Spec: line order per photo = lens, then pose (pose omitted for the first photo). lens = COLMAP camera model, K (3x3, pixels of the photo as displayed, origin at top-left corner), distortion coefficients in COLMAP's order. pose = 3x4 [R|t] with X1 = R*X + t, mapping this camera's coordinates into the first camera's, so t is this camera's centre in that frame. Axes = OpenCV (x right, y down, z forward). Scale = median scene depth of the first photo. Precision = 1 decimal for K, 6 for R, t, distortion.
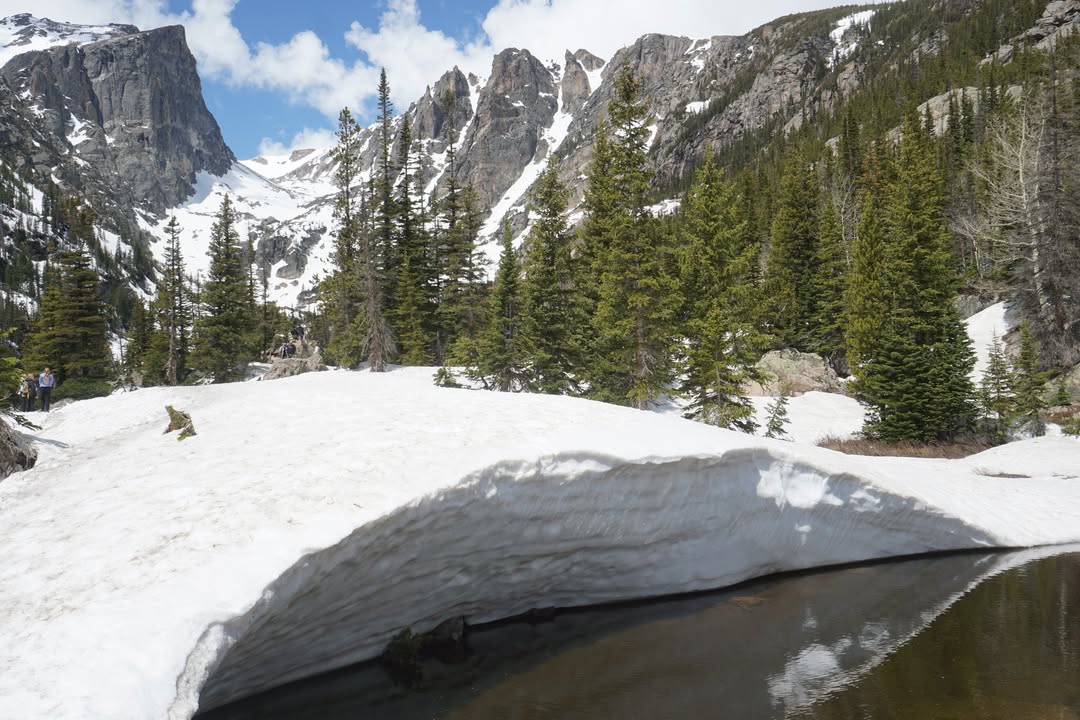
lens RADIAL K [[811.5, 0, 532.2], [0, 811.5, 347.4], [0, 0, 1]] dist [0.037595, 0.007671]
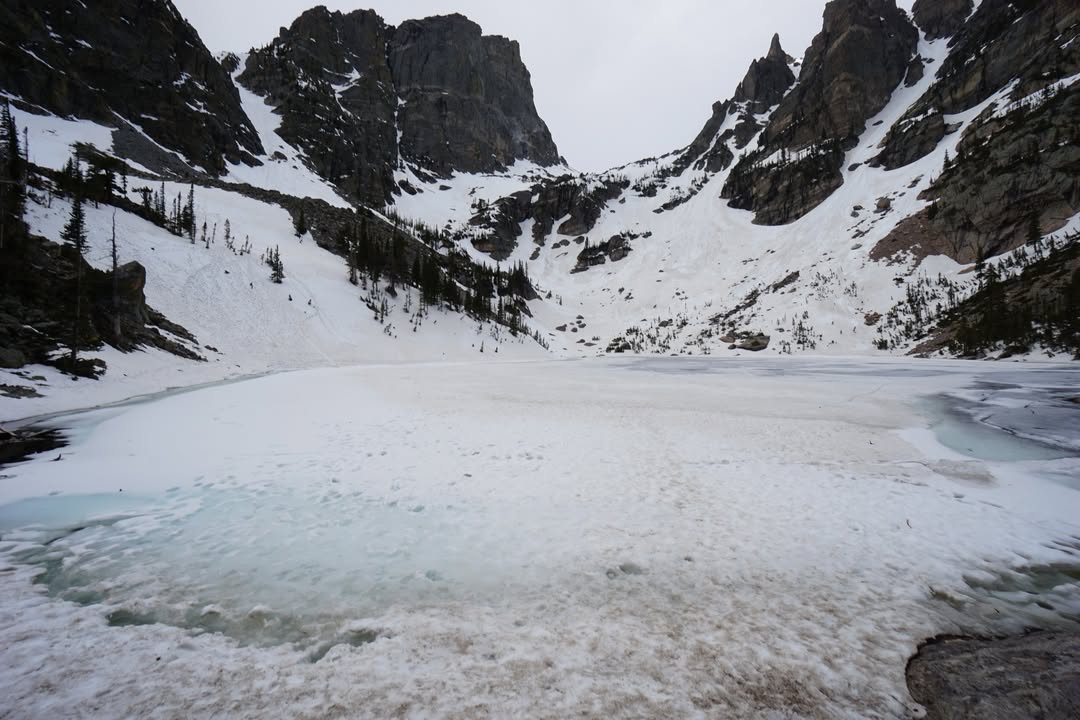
lens RADIAL K [[479.0, 0, 537.1], [0, 479.0, 348.9], [0, 0, 1]] dist [-0.066766, 0.025058]
pose [[0.886280, 0.039237, -0.461485, -0.111523], [-0.015421, 0.998353, 0.055266, -0.003283], [0.462893, -0.041865, 0.885425, 0.544306]]
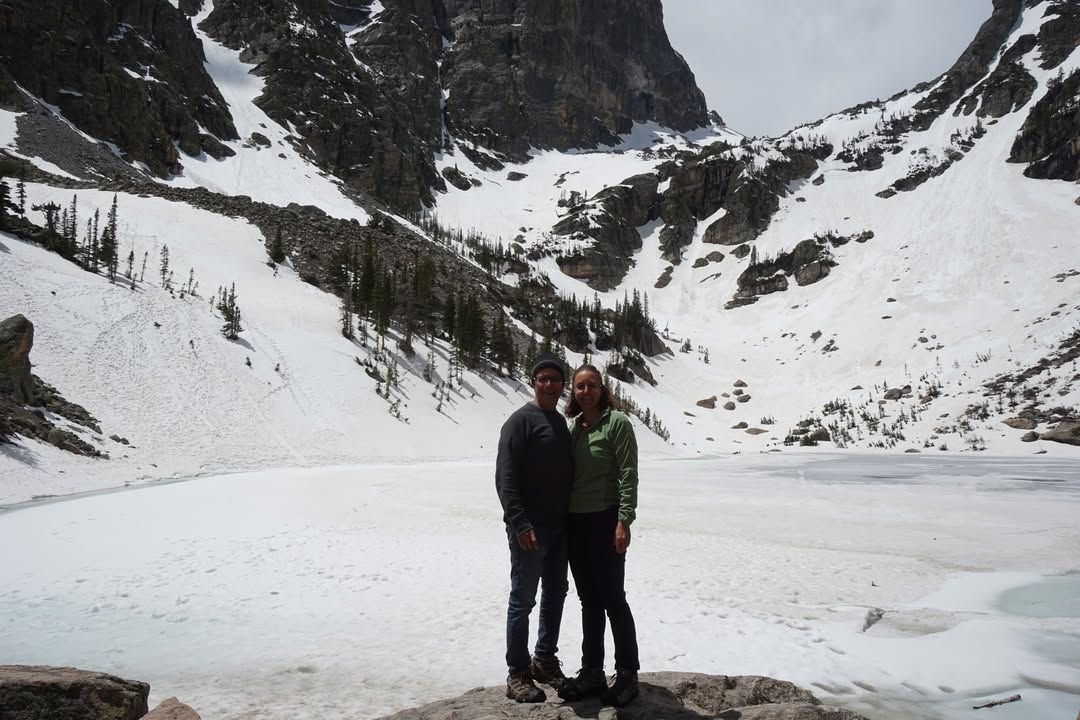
lens RADIAL K [[811.5, 0, 532.2], [0, 811.5, 347.4], [0, 0, 1]] dist [0.037595, 0.007671]
pose [[0.789534, -0.028231, -0.613058, -0.106112], [-0.006524, 0.998499, -0.054383, -0.003614], [0.613673, 0.046937, 0.788164, 0.543611]]
